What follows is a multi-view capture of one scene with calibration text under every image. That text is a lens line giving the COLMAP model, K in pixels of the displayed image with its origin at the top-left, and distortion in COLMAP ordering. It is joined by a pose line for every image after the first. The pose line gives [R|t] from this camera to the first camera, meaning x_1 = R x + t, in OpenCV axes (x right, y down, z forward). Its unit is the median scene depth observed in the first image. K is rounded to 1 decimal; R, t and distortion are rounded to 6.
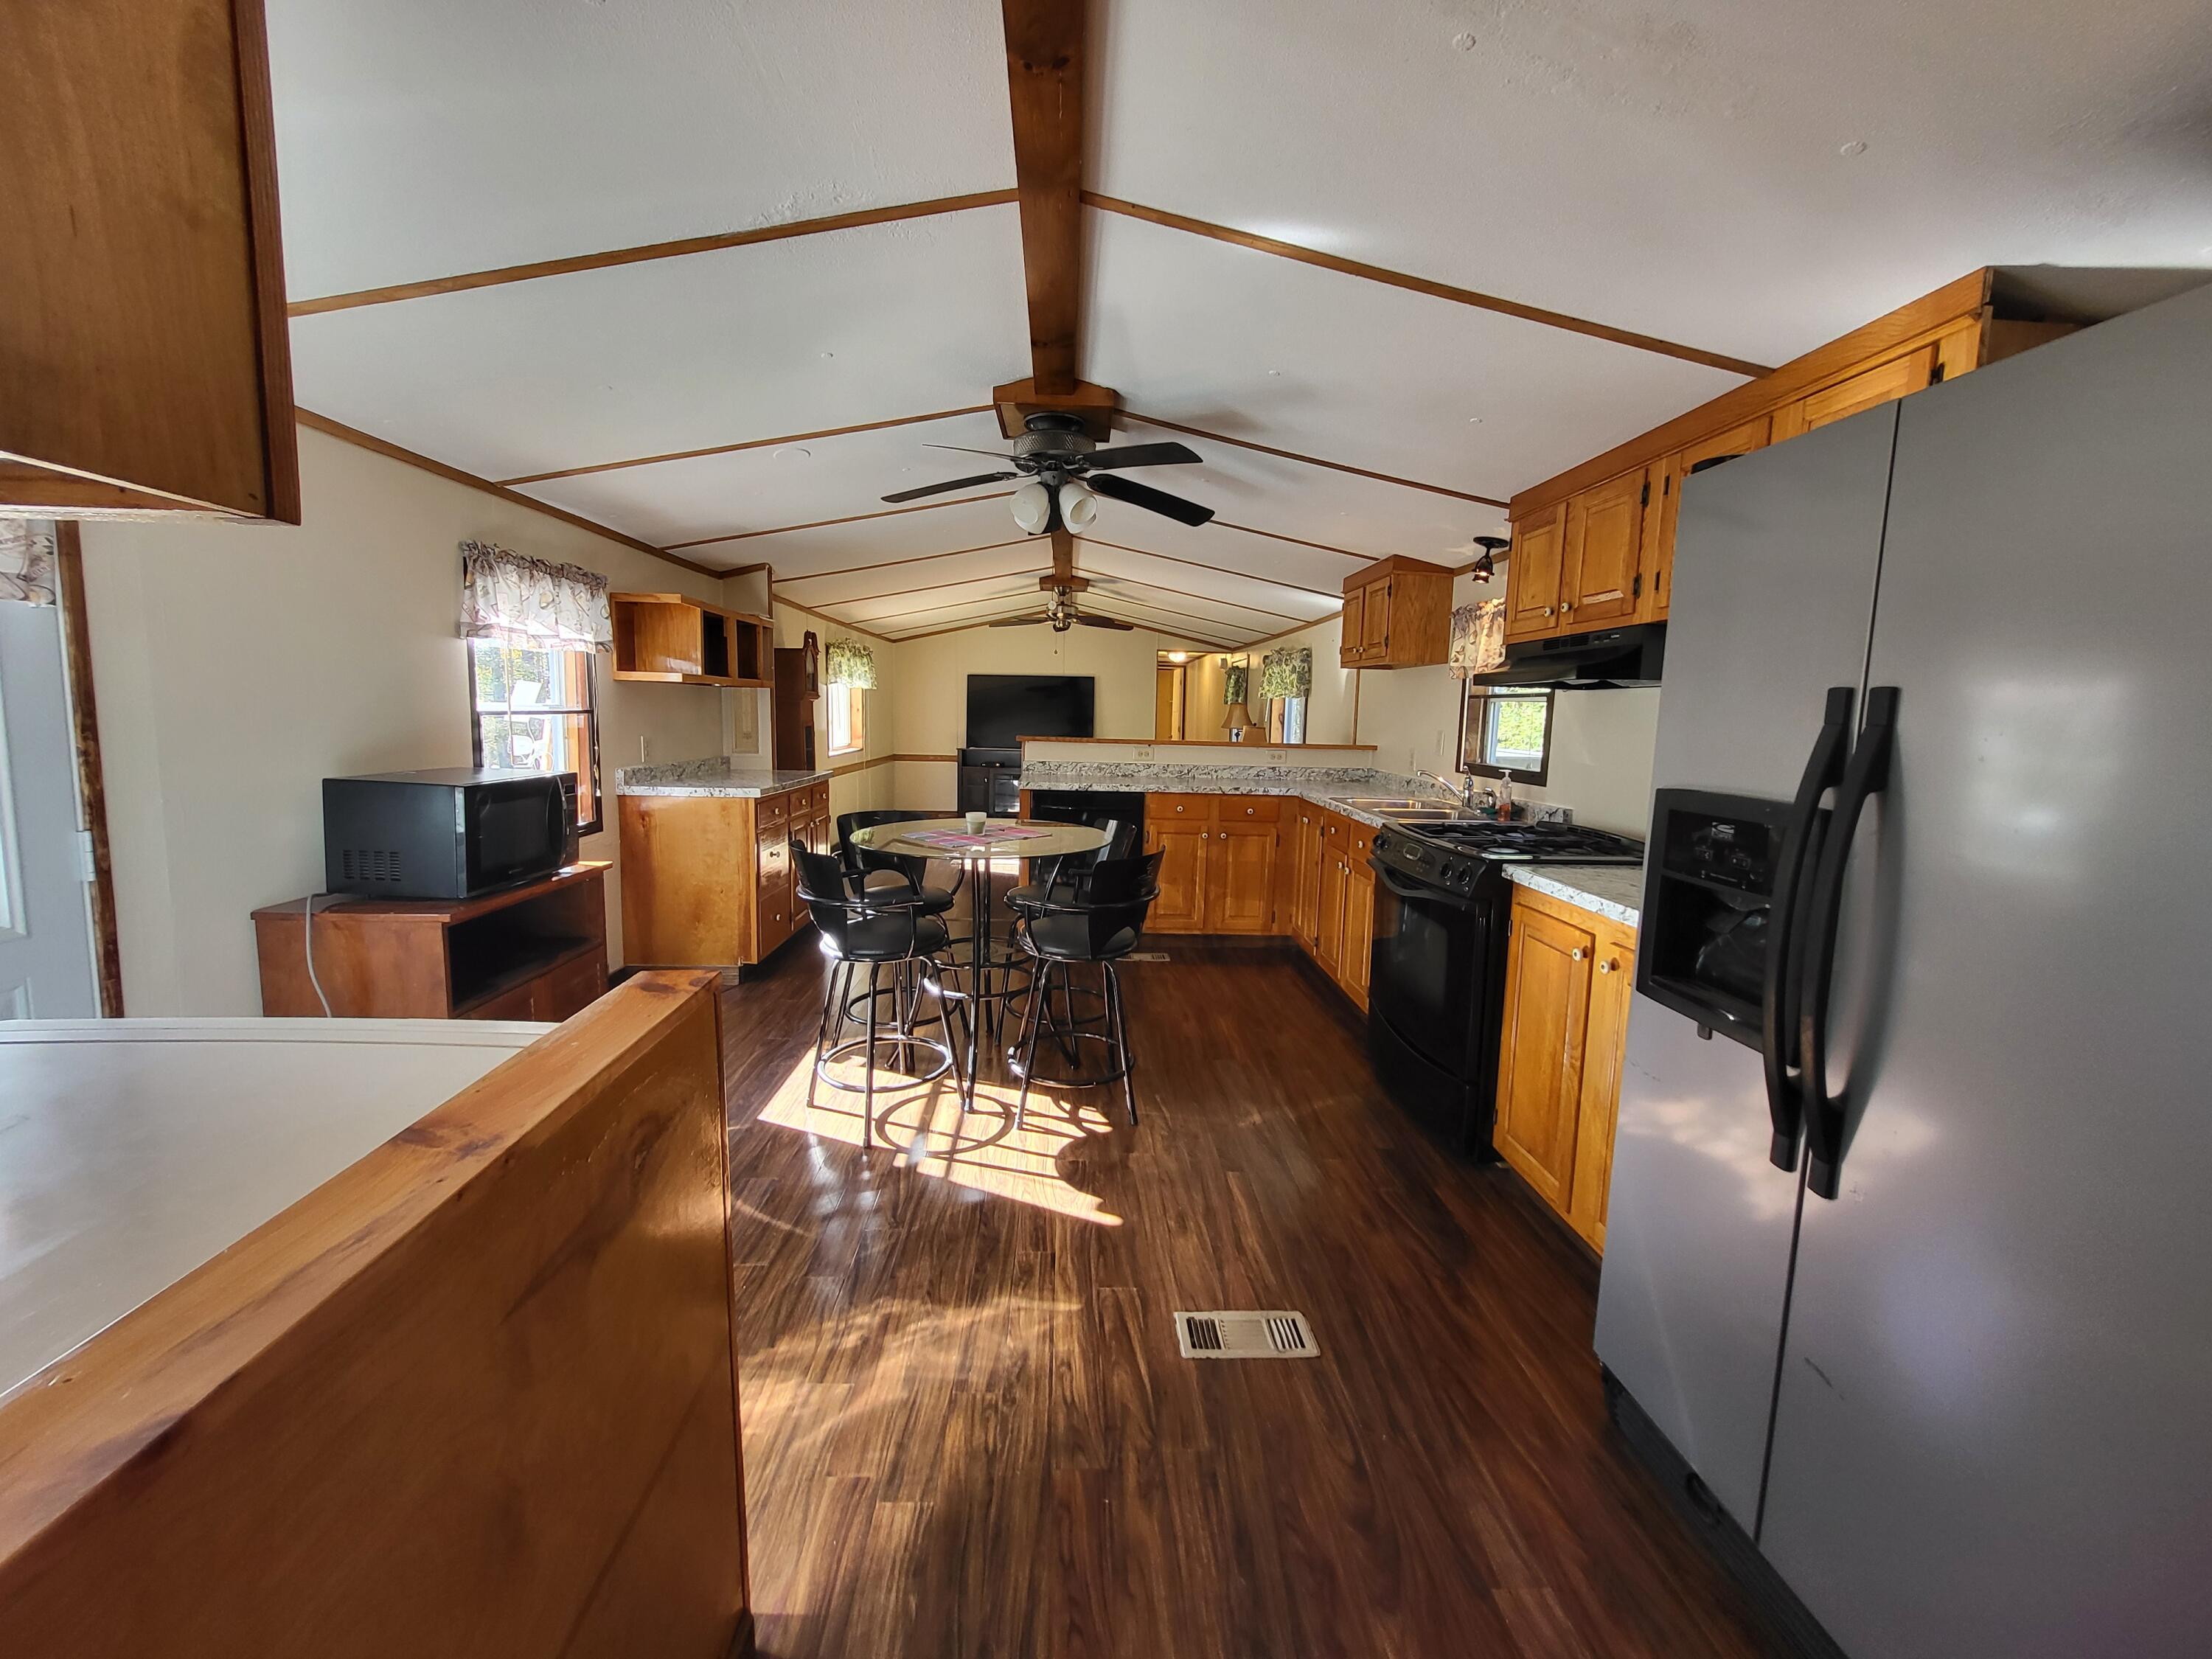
lens RADIAL K [[869.1, 0, 1109.3], [0, 869.1, 807.2], [0, 0, 1]] dist [-0.000368, 0.000224]
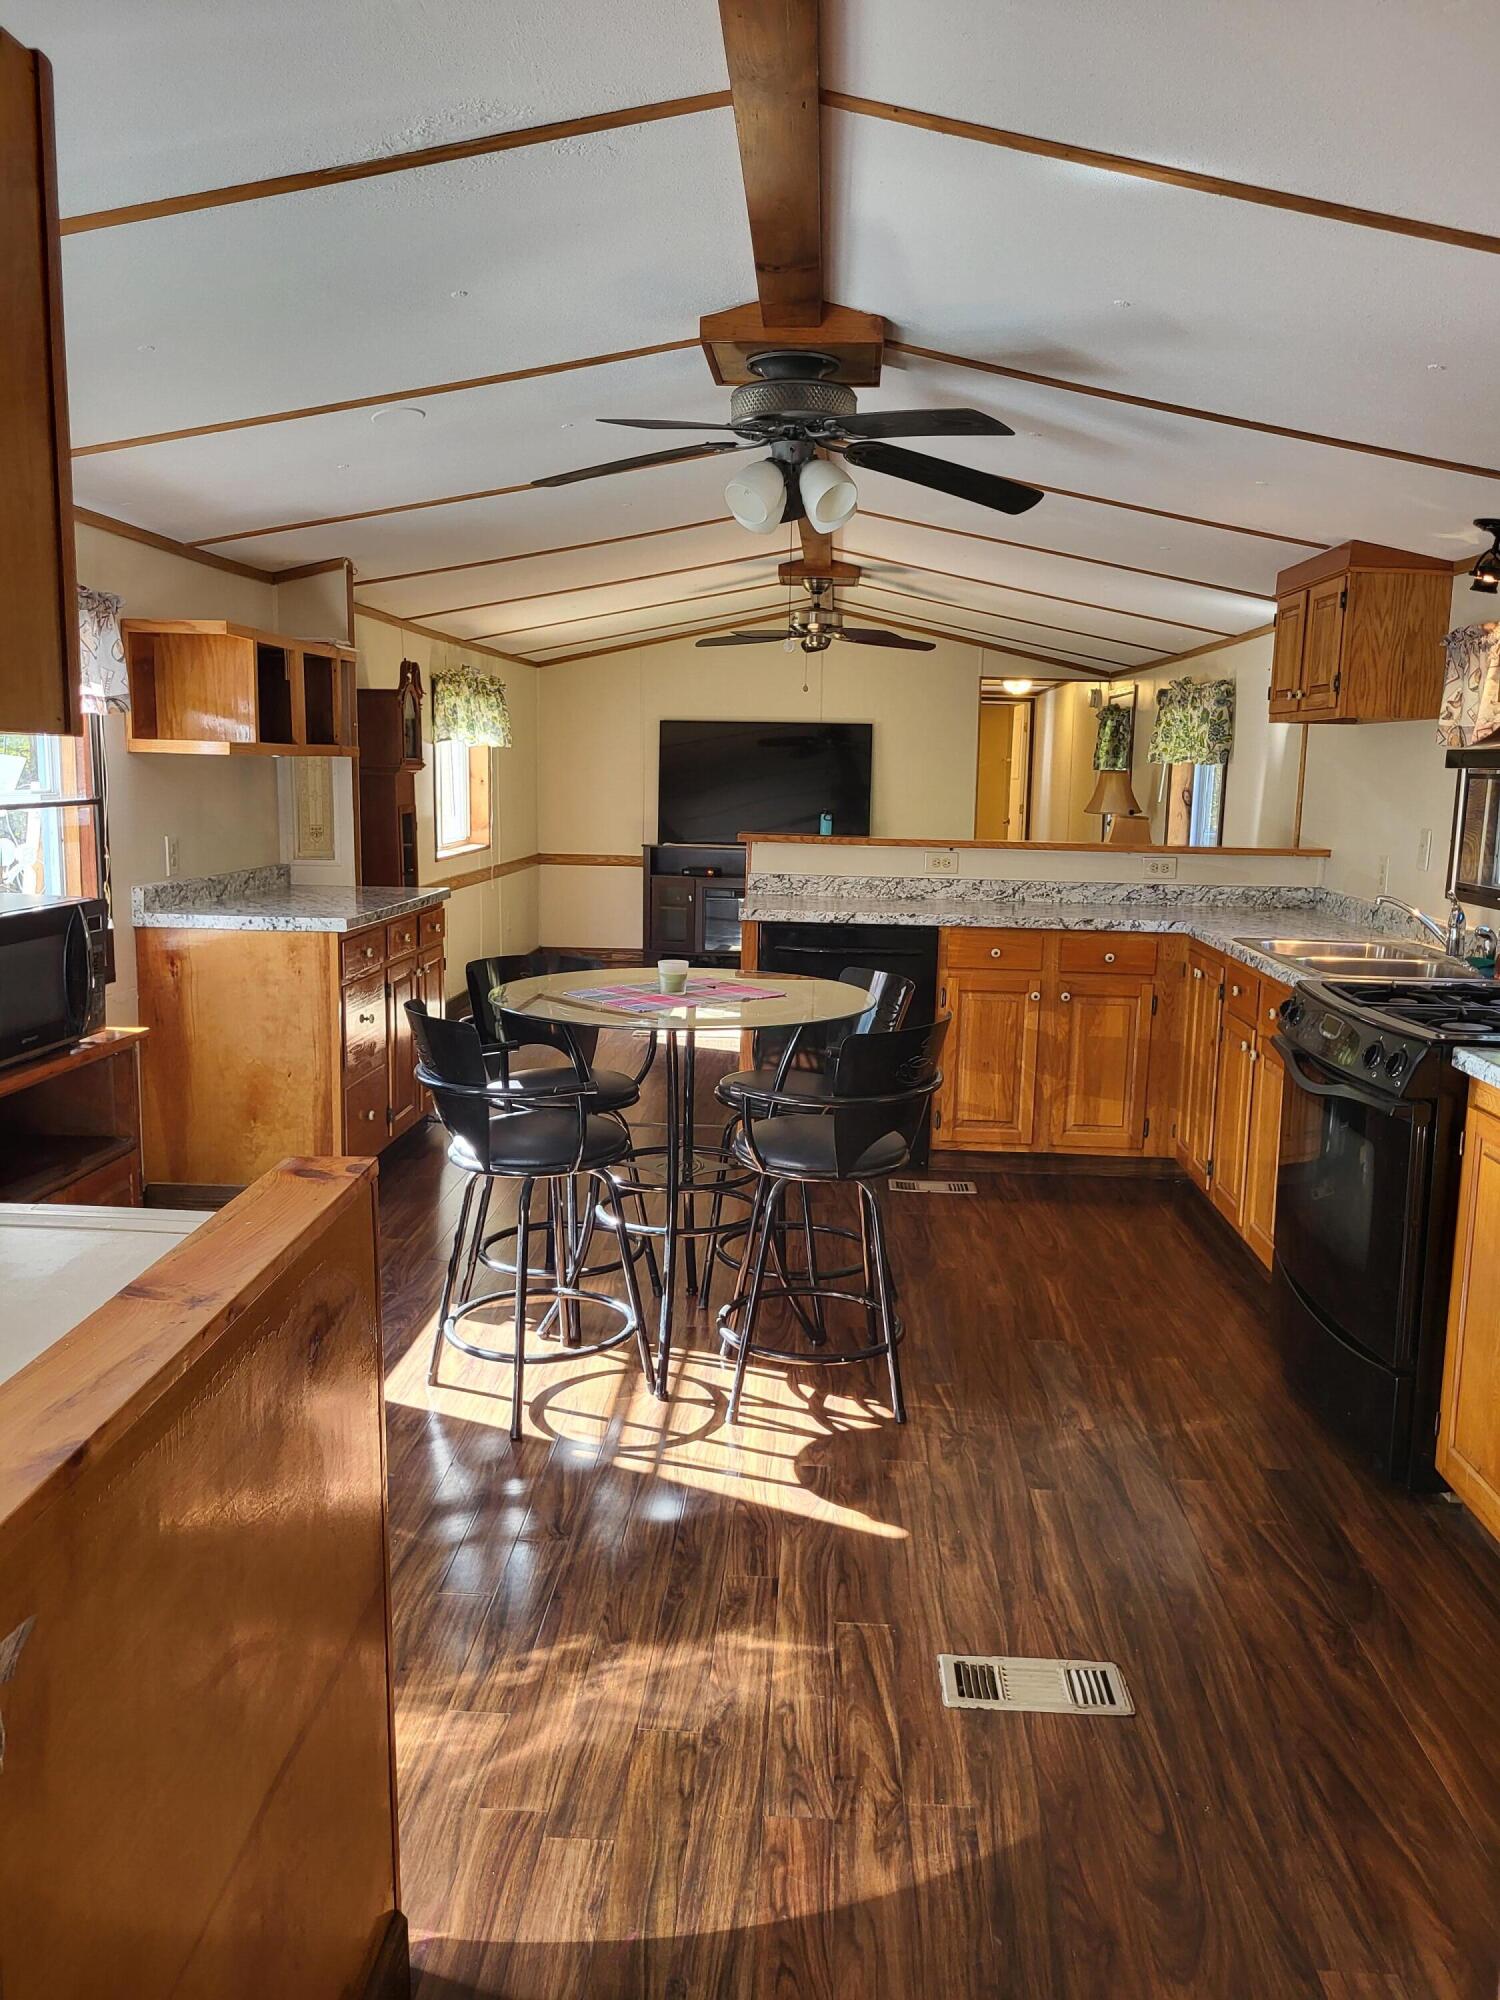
lens RADIAL K [[1529.6, 0, 795.4], [0, 1529.6, 1000.7], [0, 0, 1]] dist [0.052001, -0.039965]
pose [[0.997309, 0.010418, -0.072564, 0.026683], [-0.007468, 0.999139, 0.040810, -0.011731], [0.072927, -0.040158, 0.996528, -0.169778]]
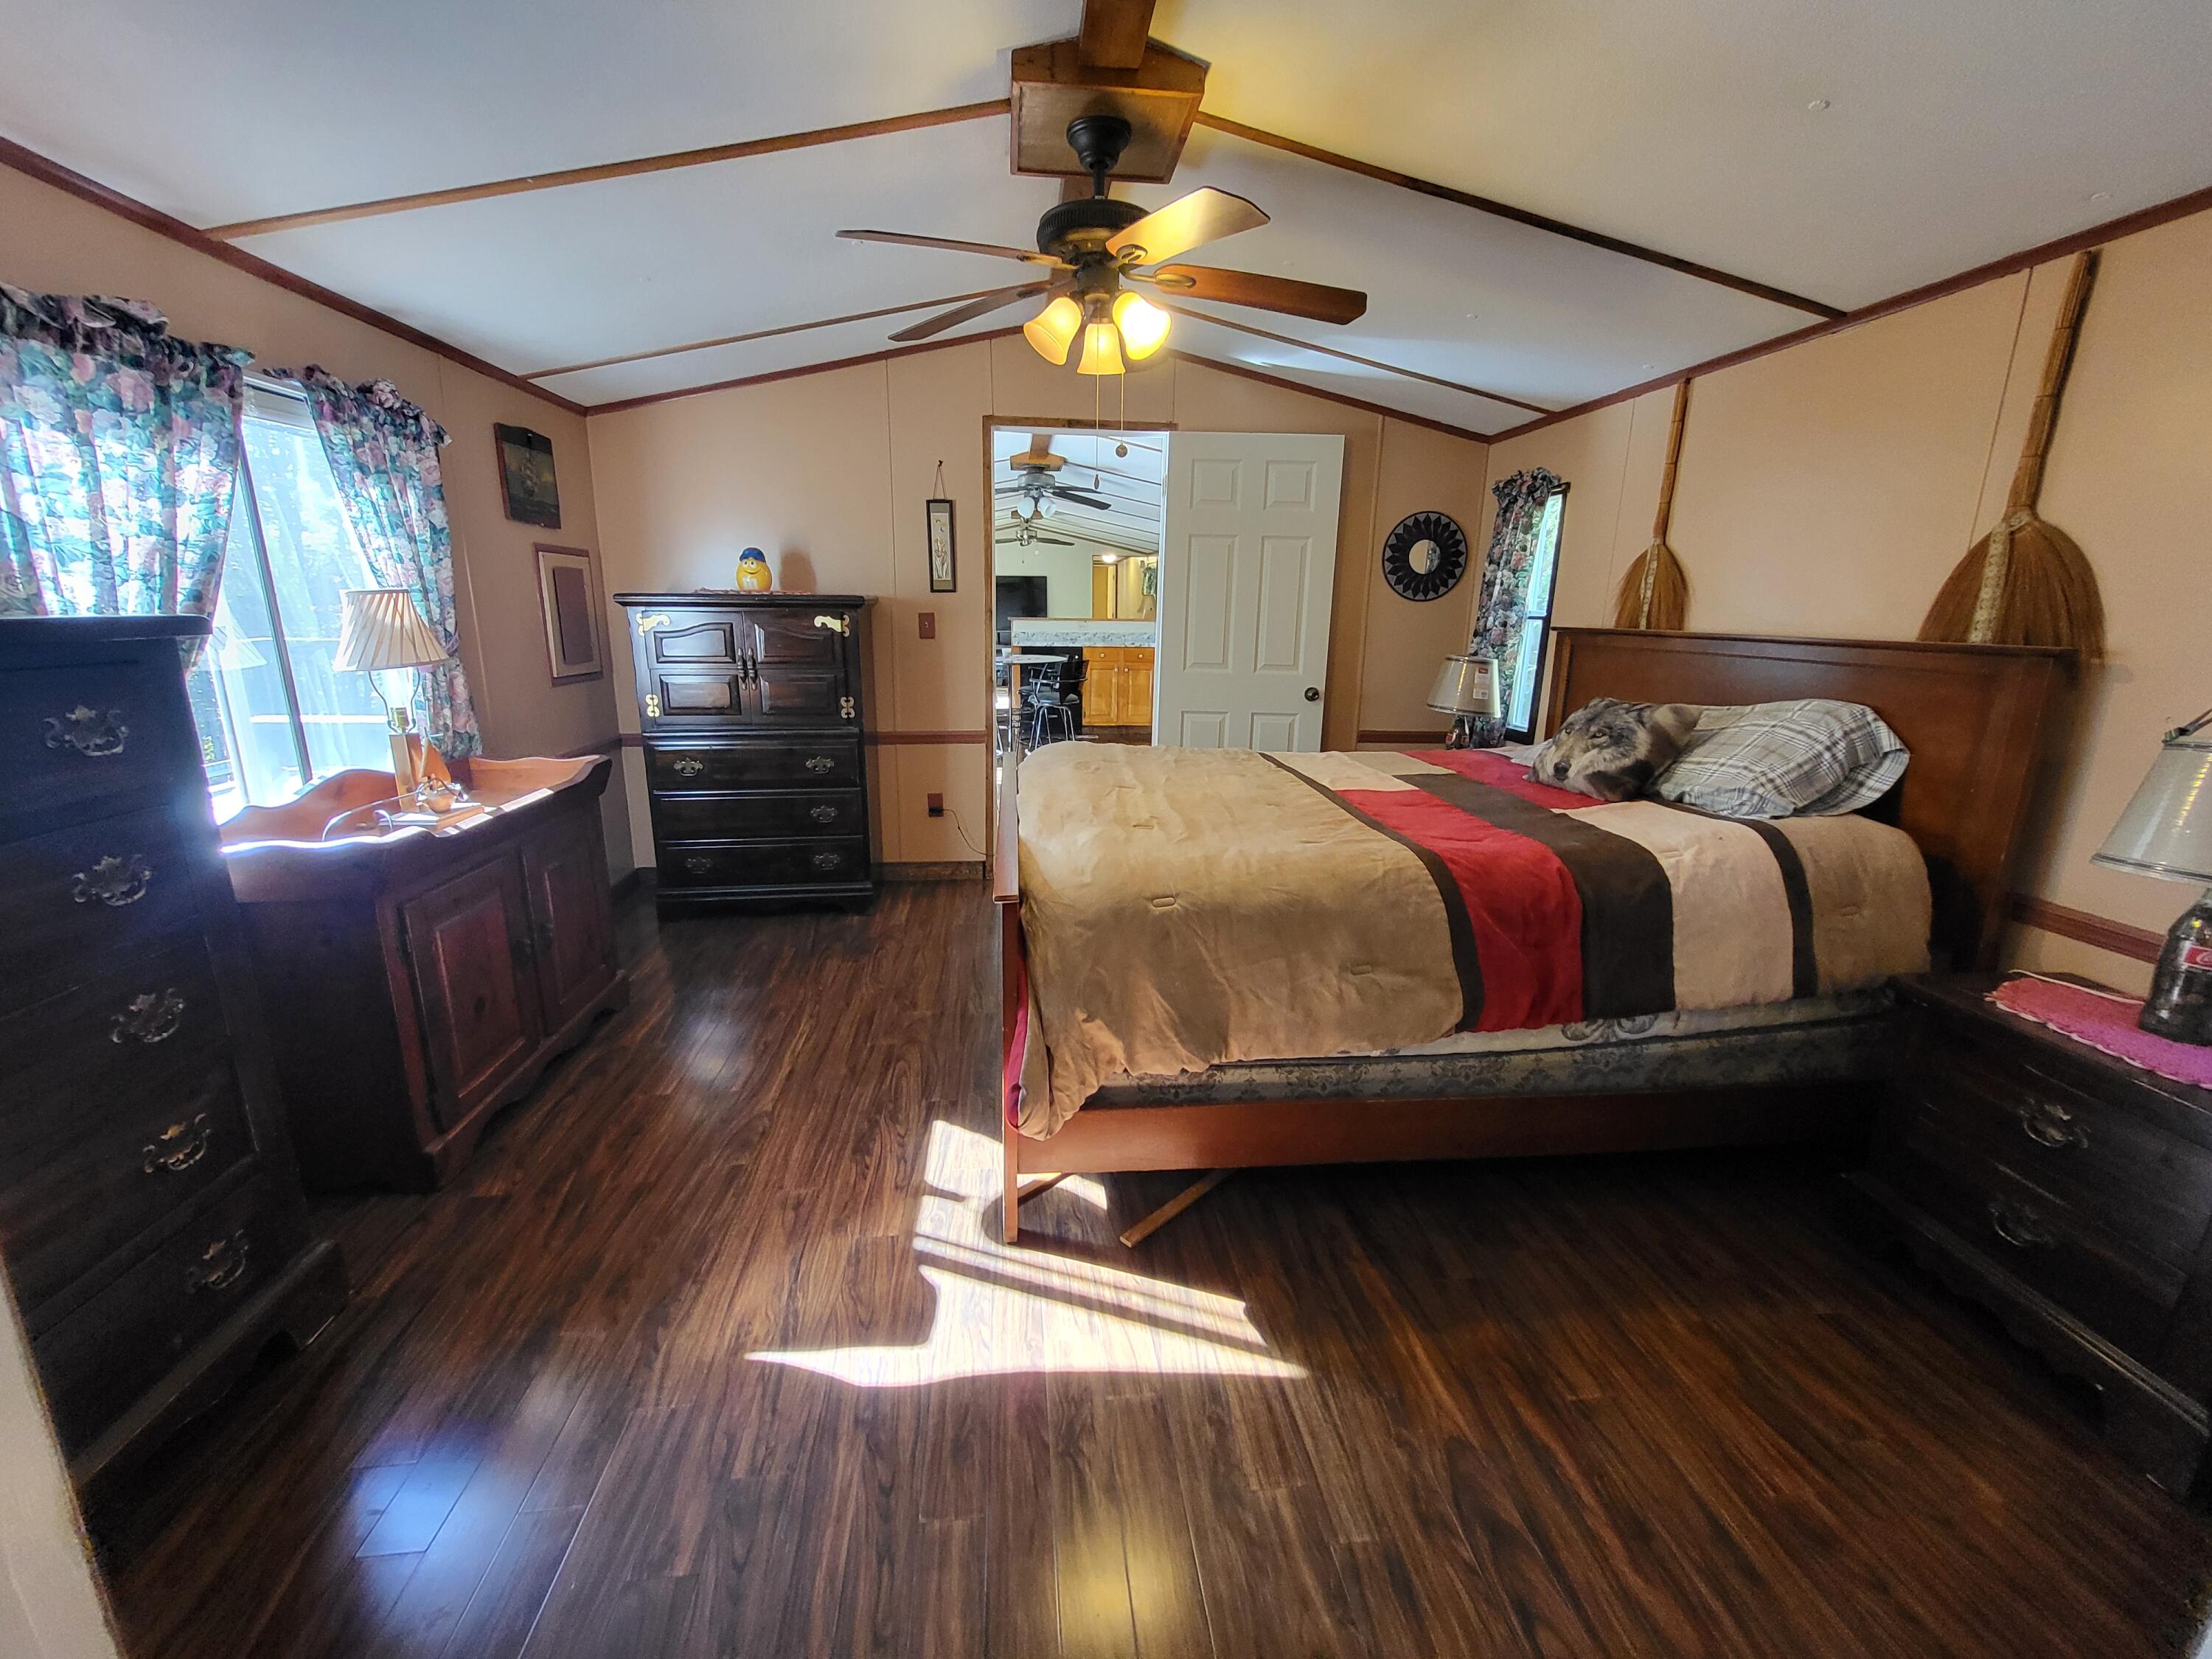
lens RADIAL K [[869.1, 0, 1109.3], [0, 869.1, 807.2], [0, 0, 1]] dist [-0.000368, 0.000224]
pose [[0.997883, -0.024993, 0.060042, -0.032274], [0.017404, 0.992161, 0.123745, 0.139157], [-0.062664, -0.122438, 0.990496, -1.276145]]
